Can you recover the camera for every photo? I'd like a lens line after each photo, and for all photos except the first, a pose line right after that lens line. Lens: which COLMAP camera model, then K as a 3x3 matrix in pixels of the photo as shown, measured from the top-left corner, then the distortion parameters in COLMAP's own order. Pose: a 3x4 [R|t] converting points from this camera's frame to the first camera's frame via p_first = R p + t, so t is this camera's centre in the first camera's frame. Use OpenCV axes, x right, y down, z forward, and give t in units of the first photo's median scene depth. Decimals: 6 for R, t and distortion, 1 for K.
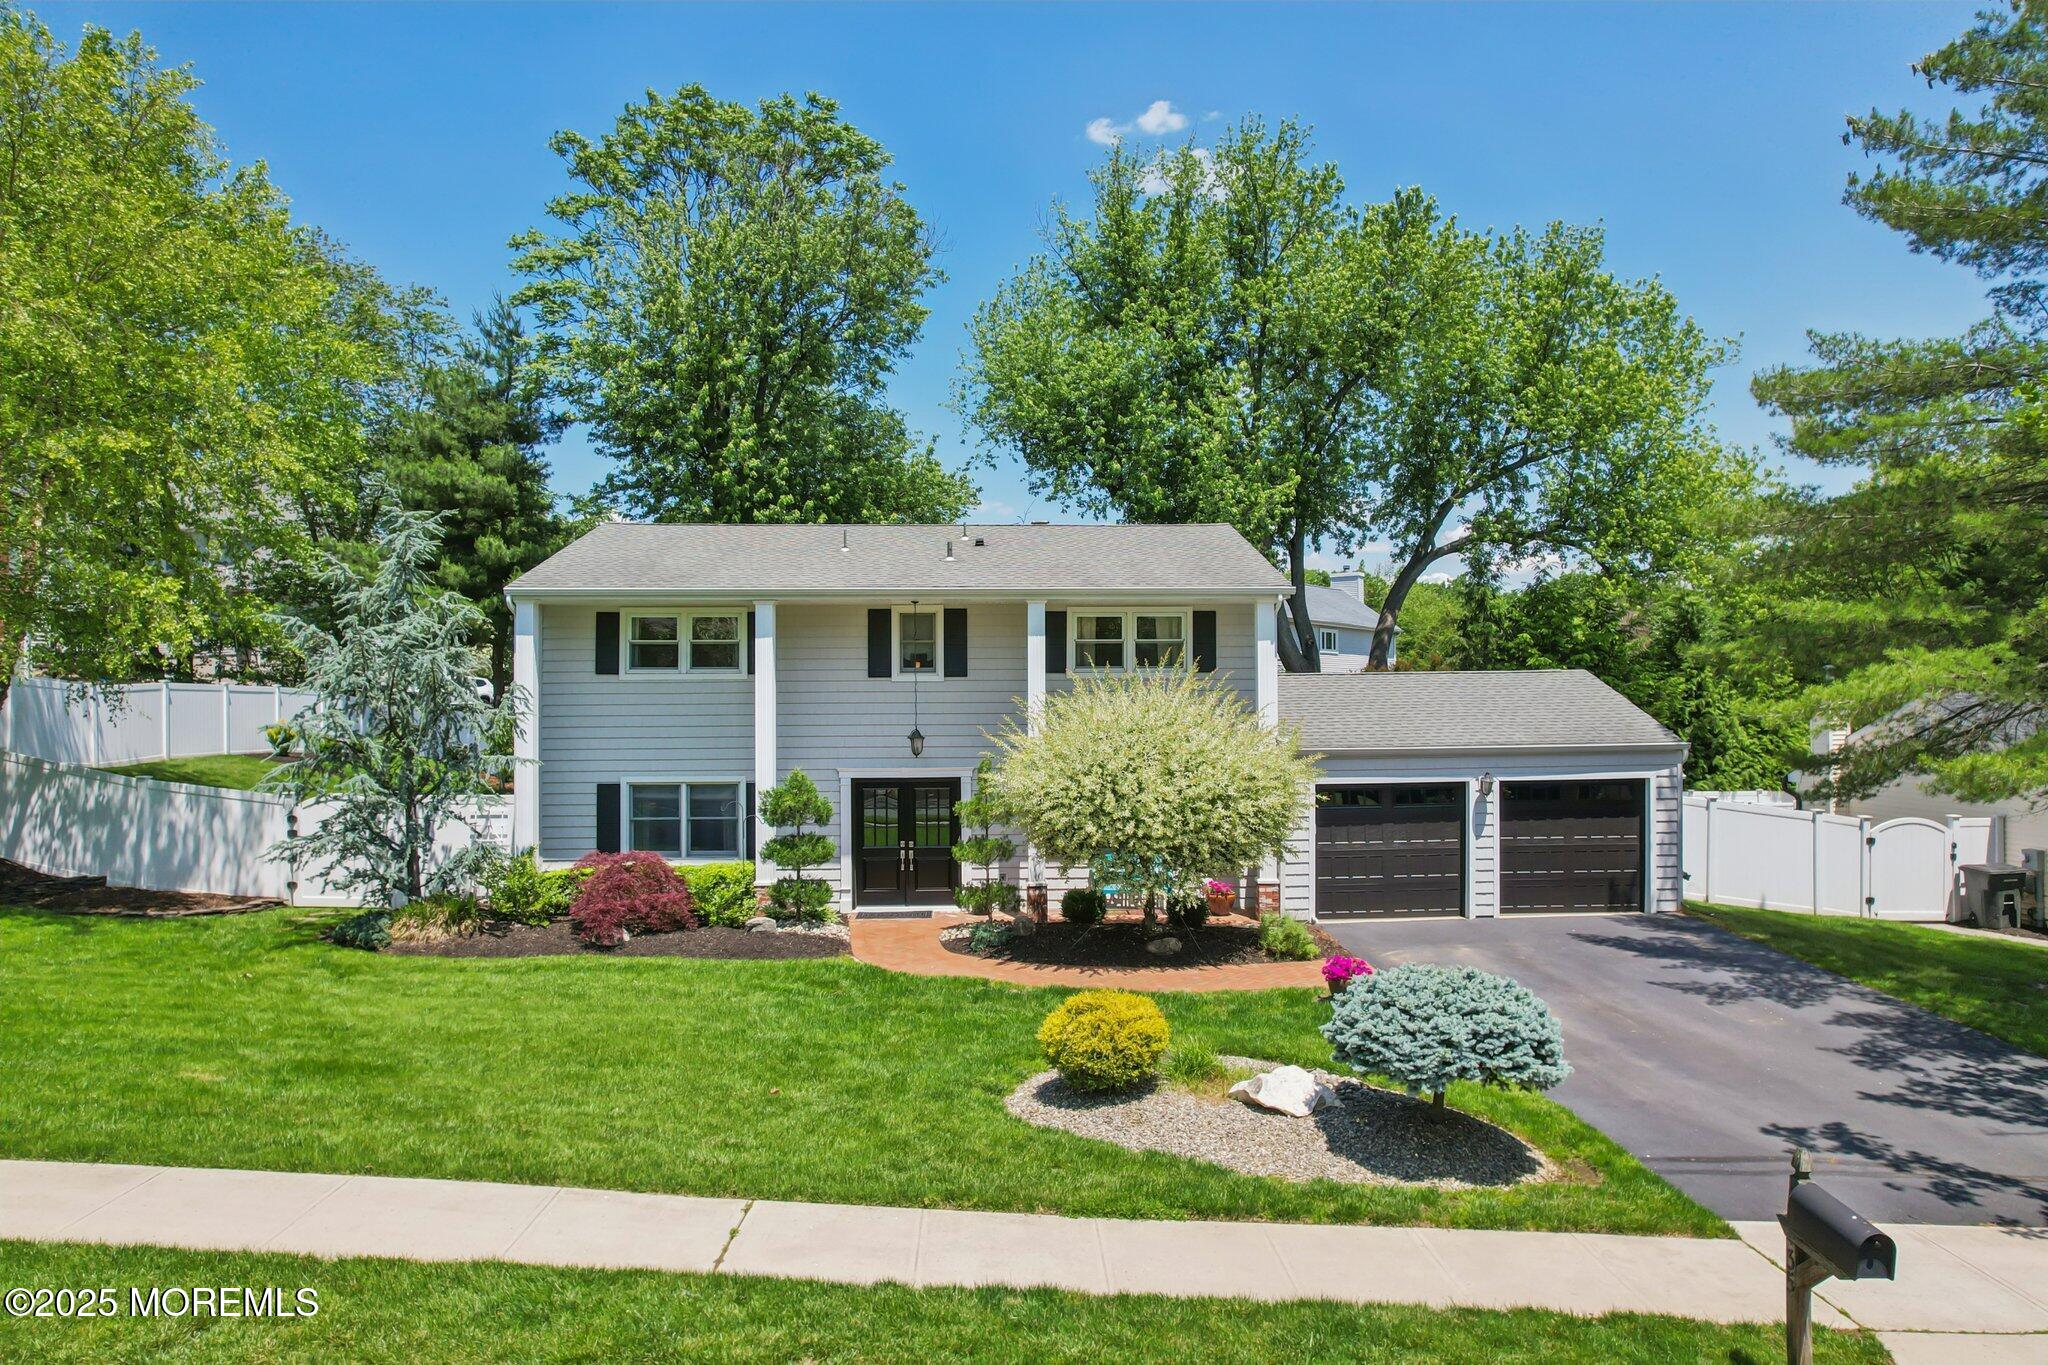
lens RADIAL K [[1304.4, 0, 1033.1], [0, 1304.4, 680.3], [0, 0, 1]] dist [-0.066833, 0.060148]
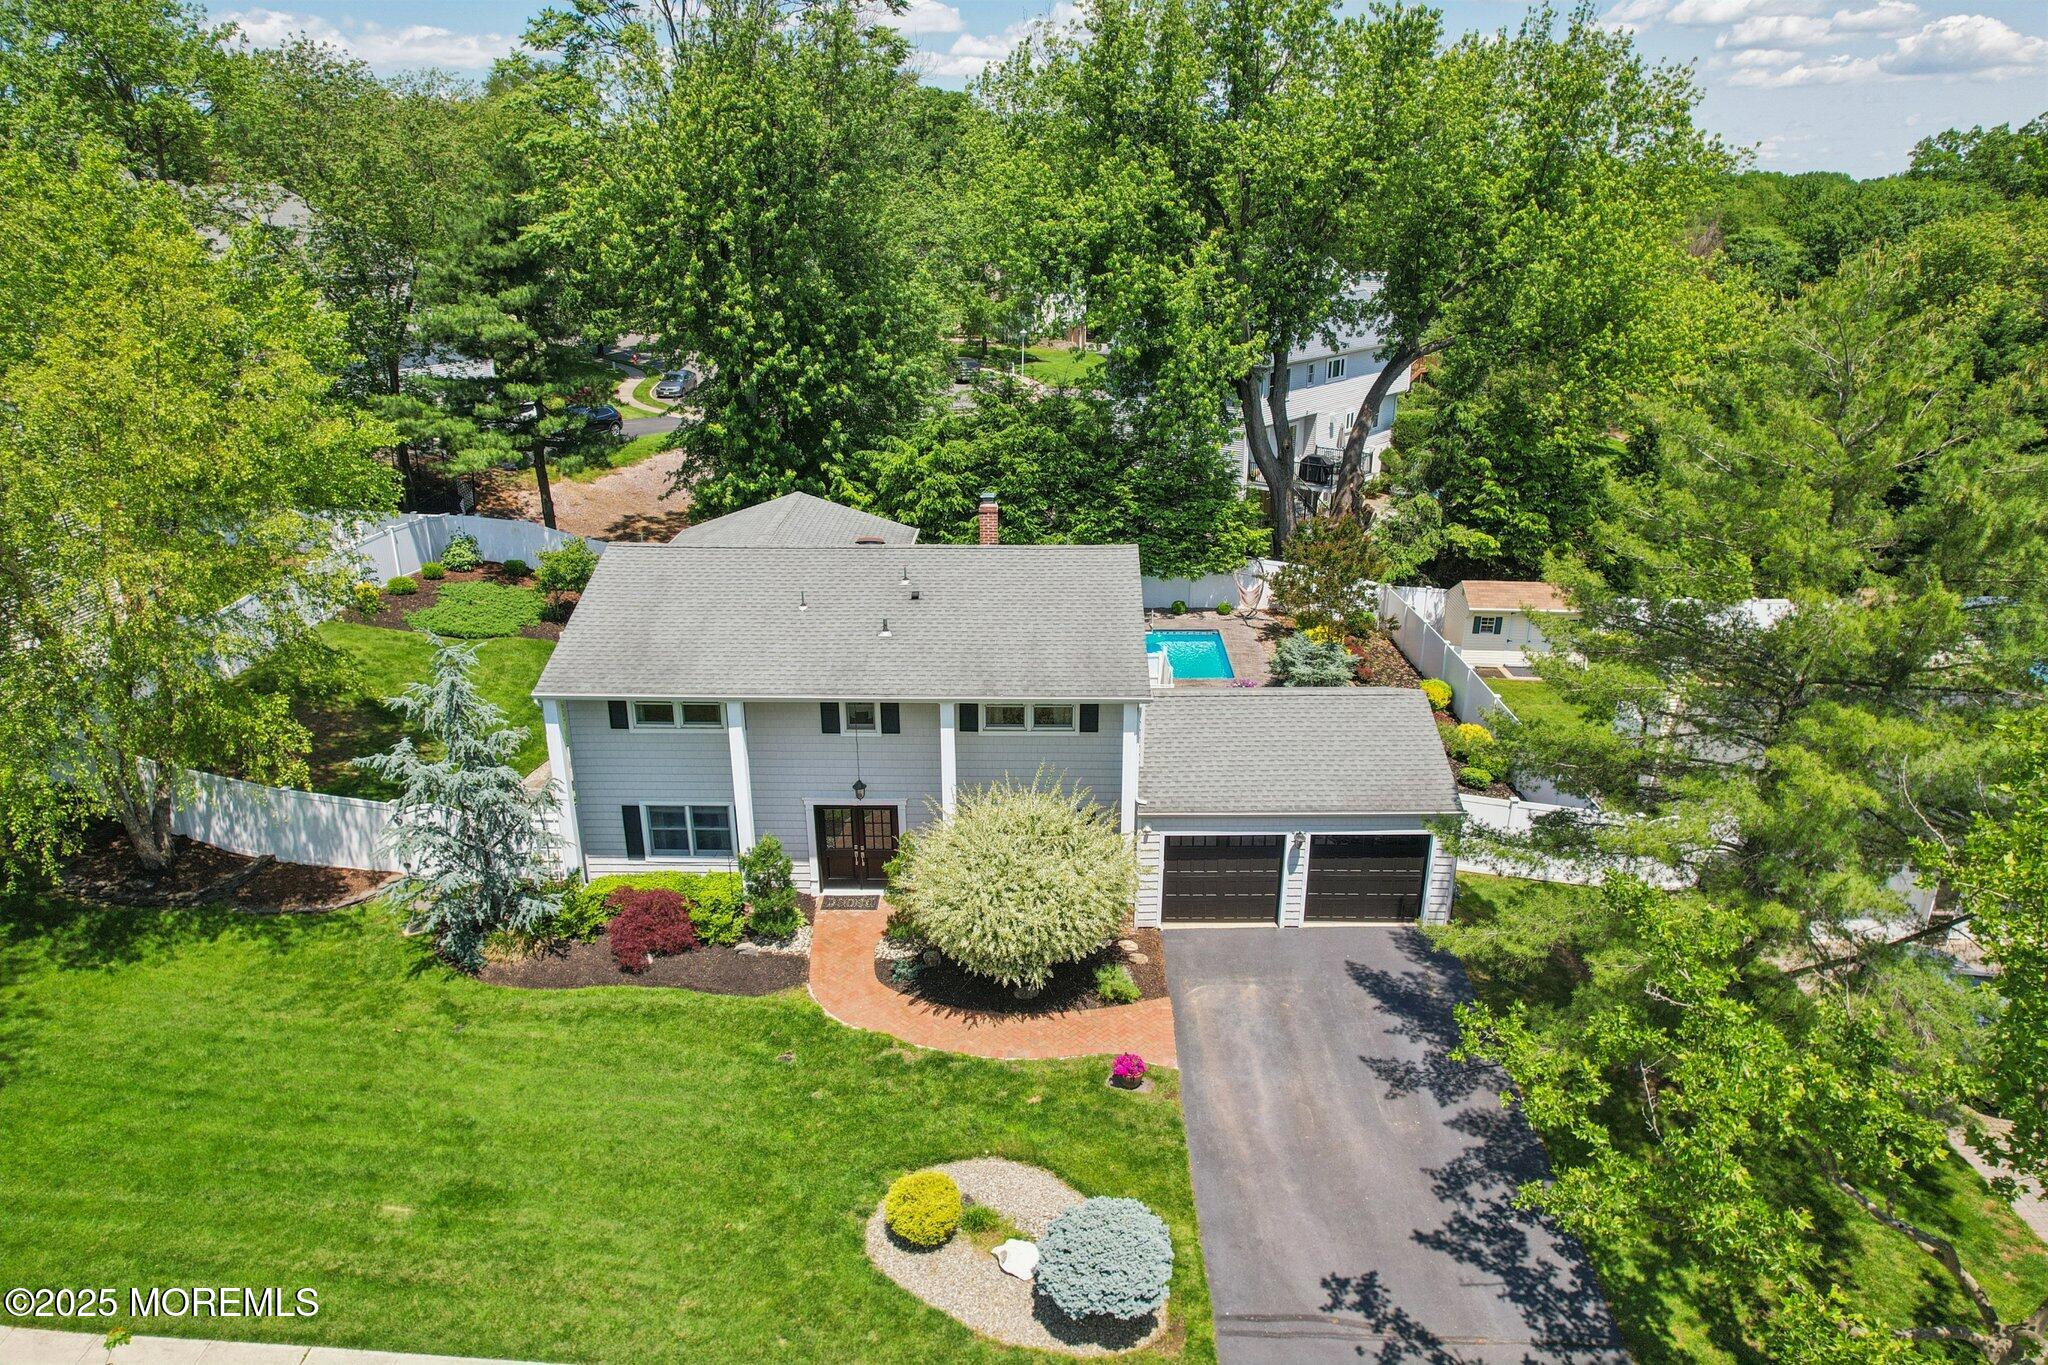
lens RADIAL K [[1304.4, 0, 1033.1], [0, 1304.4, 680.3], [0, 0, 1]] dist [-0.066833, 0.060148]
pose [[0.998394, 0.023022, -0.051770, 0.142542], [-0.002613, 0.931465, 0.363823, -0.510097], [0.056598, -0.363103, 0.930028, -0.149578]]
